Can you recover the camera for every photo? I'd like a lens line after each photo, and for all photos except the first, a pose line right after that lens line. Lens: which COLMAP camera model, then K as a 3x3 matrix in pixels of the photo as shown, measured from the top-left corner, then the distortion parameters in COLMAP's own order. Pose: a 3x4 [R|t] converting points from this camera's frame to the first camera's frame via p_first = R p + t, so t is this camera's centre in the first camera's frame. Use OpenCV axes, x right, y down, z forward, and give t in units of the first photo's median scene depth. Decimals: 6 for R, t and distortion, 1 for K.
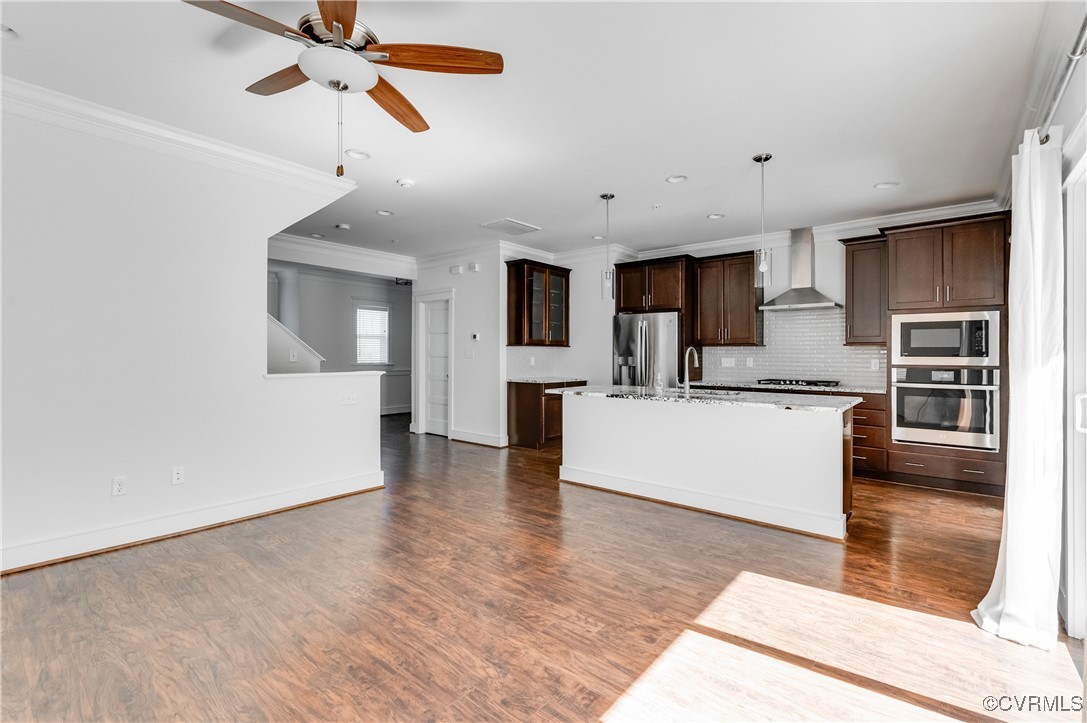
lens RADIAL K [[484.0, 0, 537.1], [0, 484.0, 352.1], [0, 0, 1]] dist [0.002825, -0.000318]
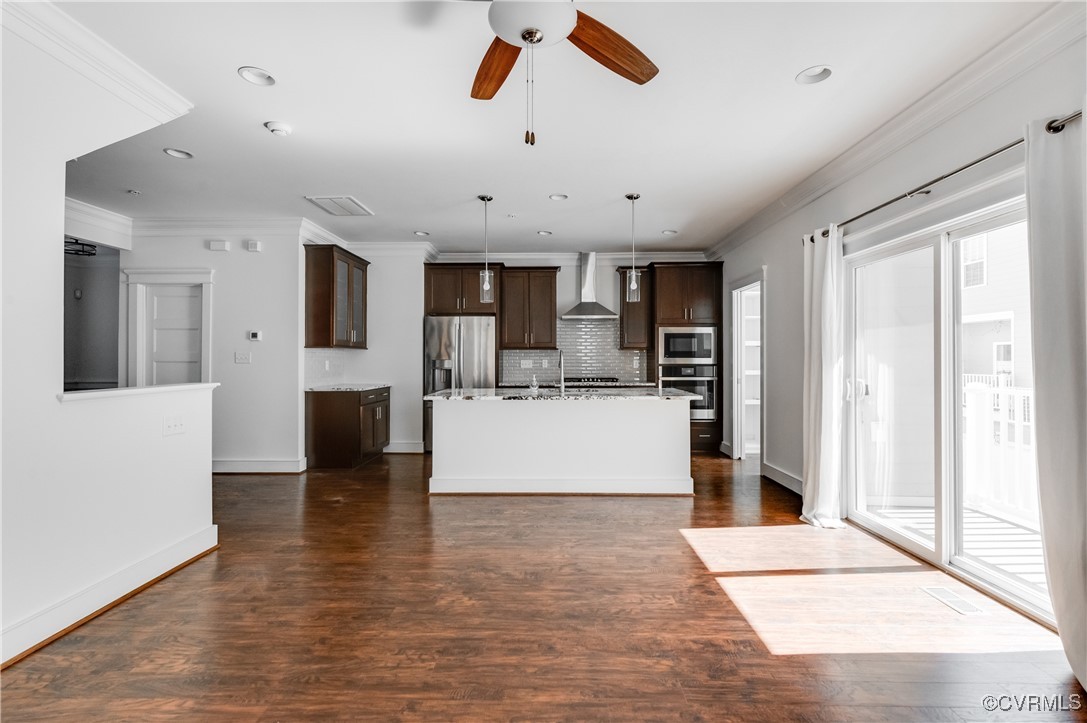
lens RADIAL K [[492.2, 0, 542.3], [0, 492.2, 351.4], [0, 0, 1]] dist [0.002568, -0.000830]
pose [[0.774862, 0.003221, 0.632122, -0.333635], [0.001250, 0.999977, -0.006627, -0.000261], [-0.632129, 0.005925, 0.774841, 0.119266]]
